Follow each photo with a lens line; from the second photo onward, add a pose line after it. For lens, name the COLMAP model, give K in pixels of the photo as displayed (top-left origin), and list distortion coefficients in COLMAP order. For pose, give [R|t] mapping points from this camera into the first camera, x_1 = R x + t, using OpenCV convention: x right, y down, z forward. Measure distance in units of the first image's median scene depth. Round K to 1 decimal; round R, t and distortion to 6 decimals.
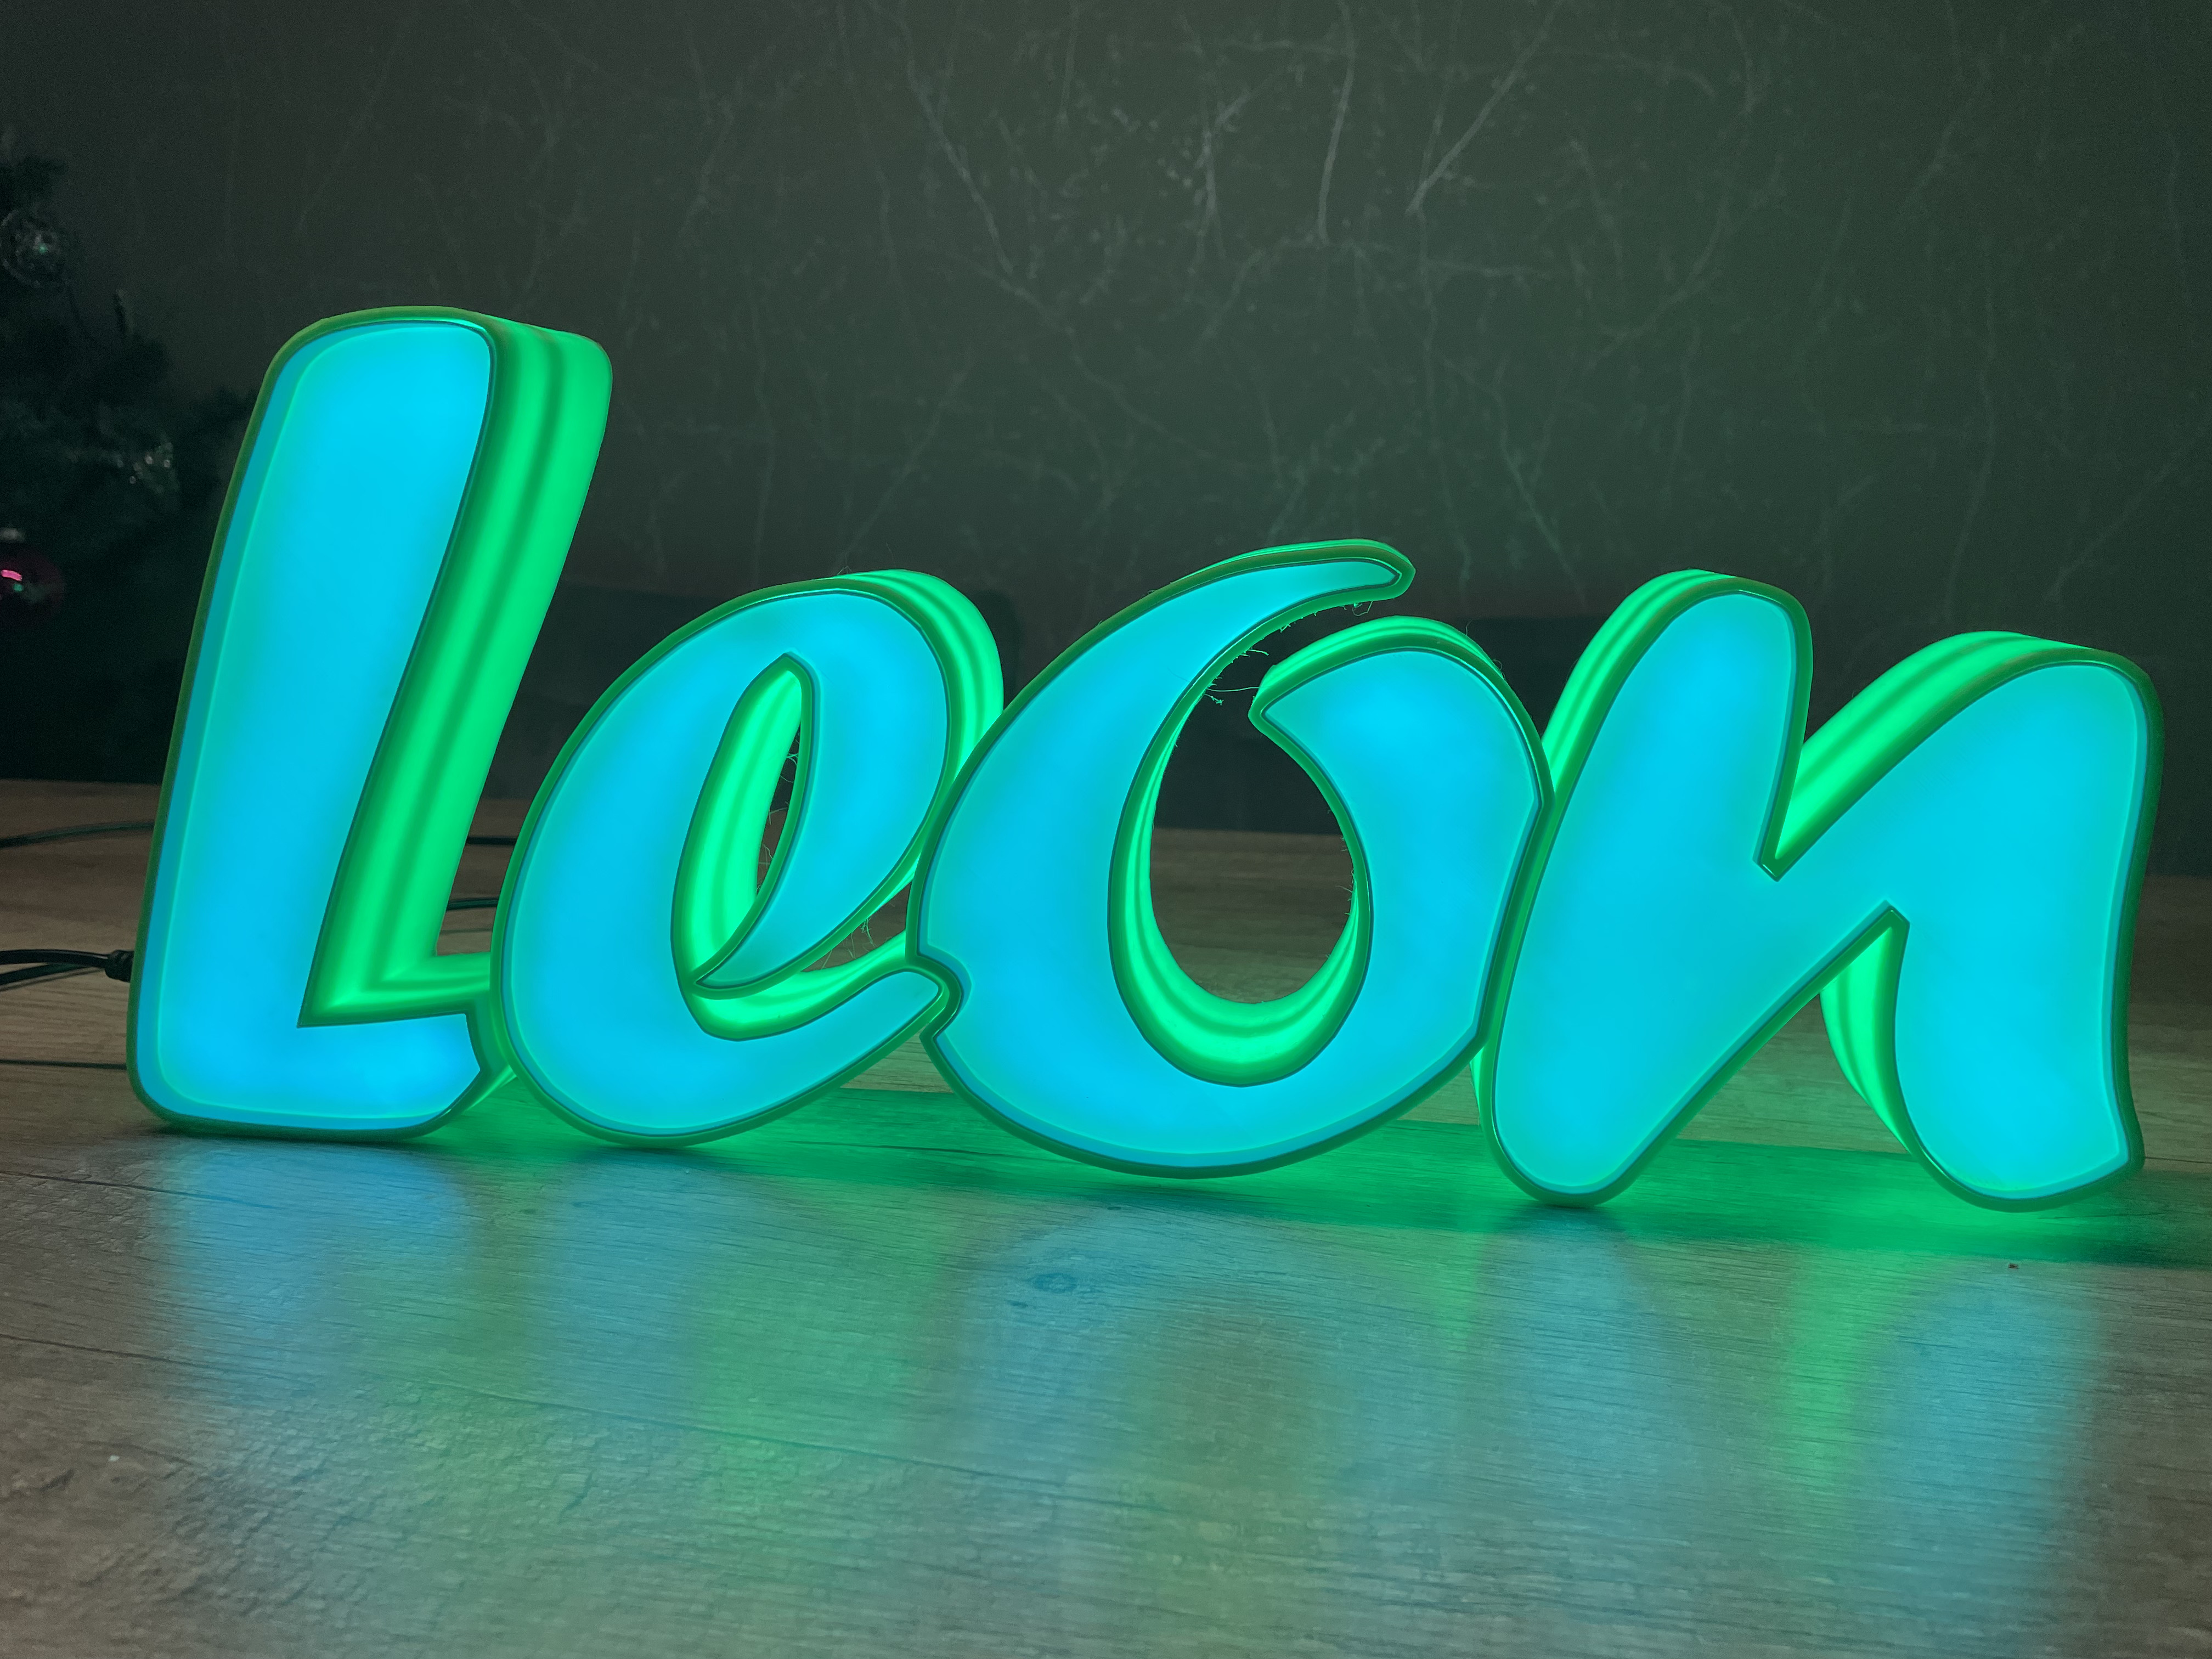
lens RADIAL K [[1665.8, 0, 1120.1], [0, 1665.8, 829.4], [0, 0, 1]] dist [0.074753, -0.103253]
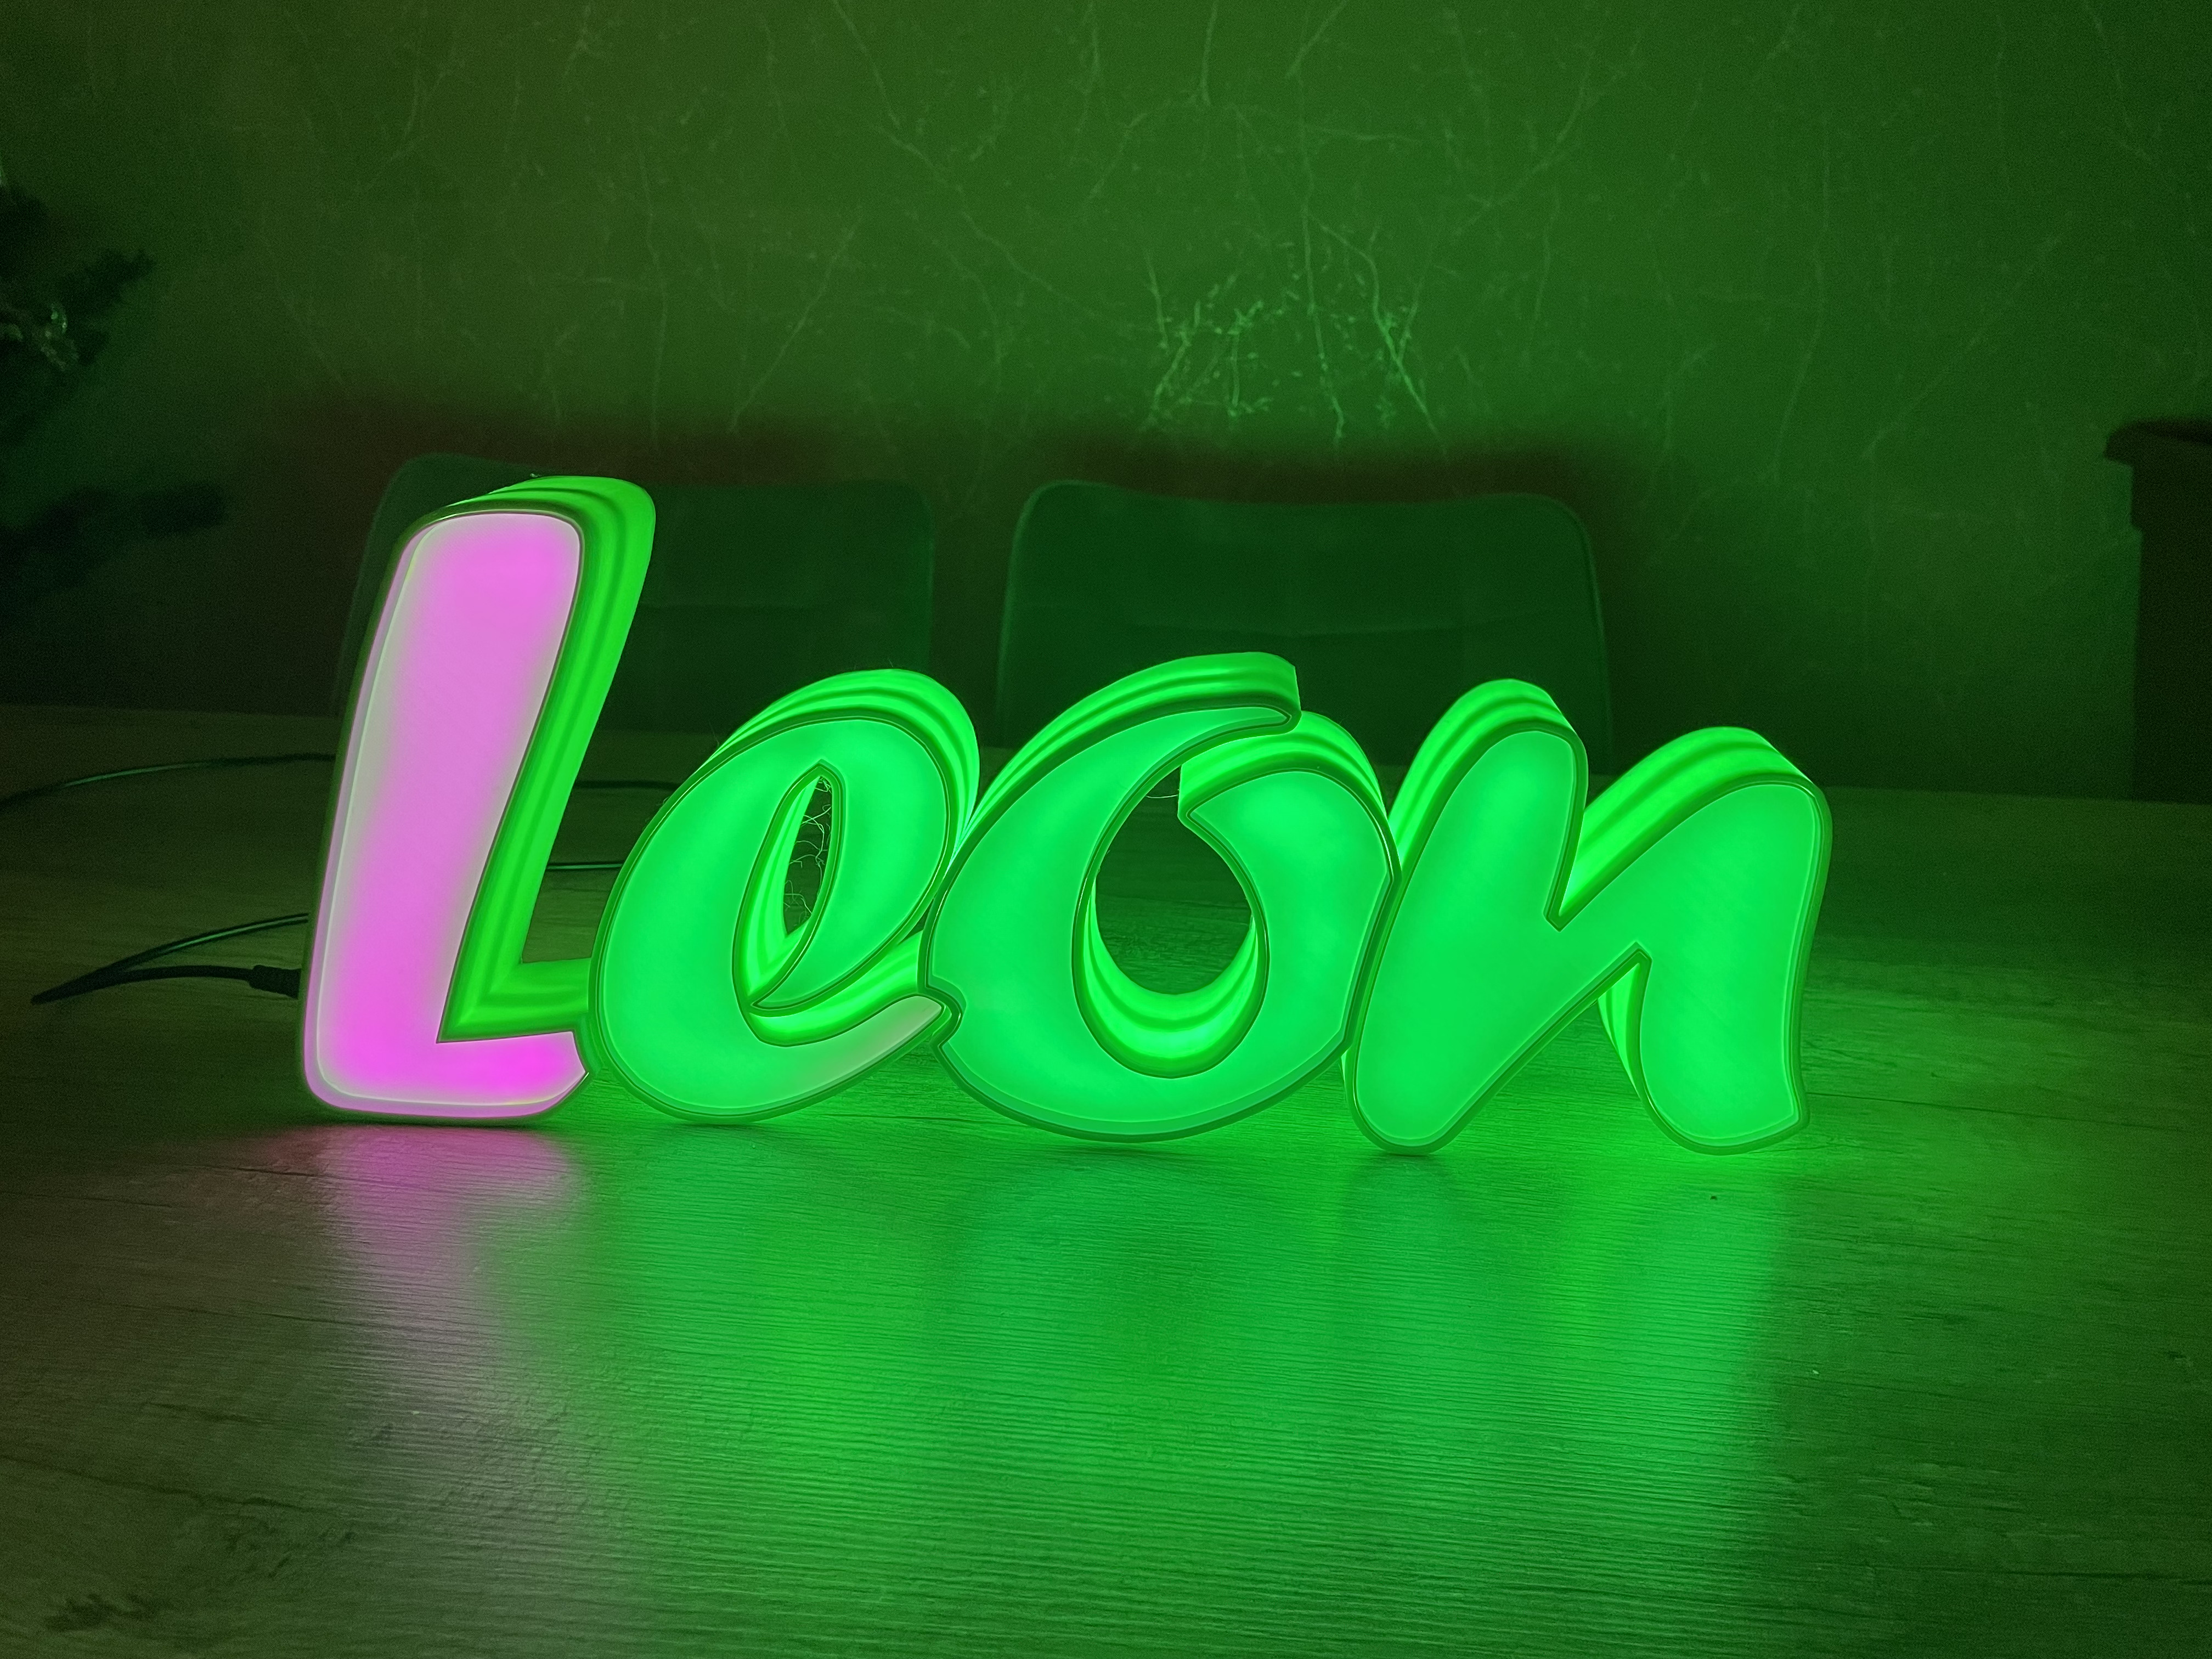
lens RADIAL K [[1706.4, 0, 1101.3], [0, 1706.4, 800.8], [0, 0, 1]] dist [0.087181, -0.117408]
pose [[0.997588, -0.020733, 0.066242, -0.067164], [0.010975, 0.989457, 0.144410, -0.253957], [-0.068538, -0.143335, 0.987298, -0.312584]]
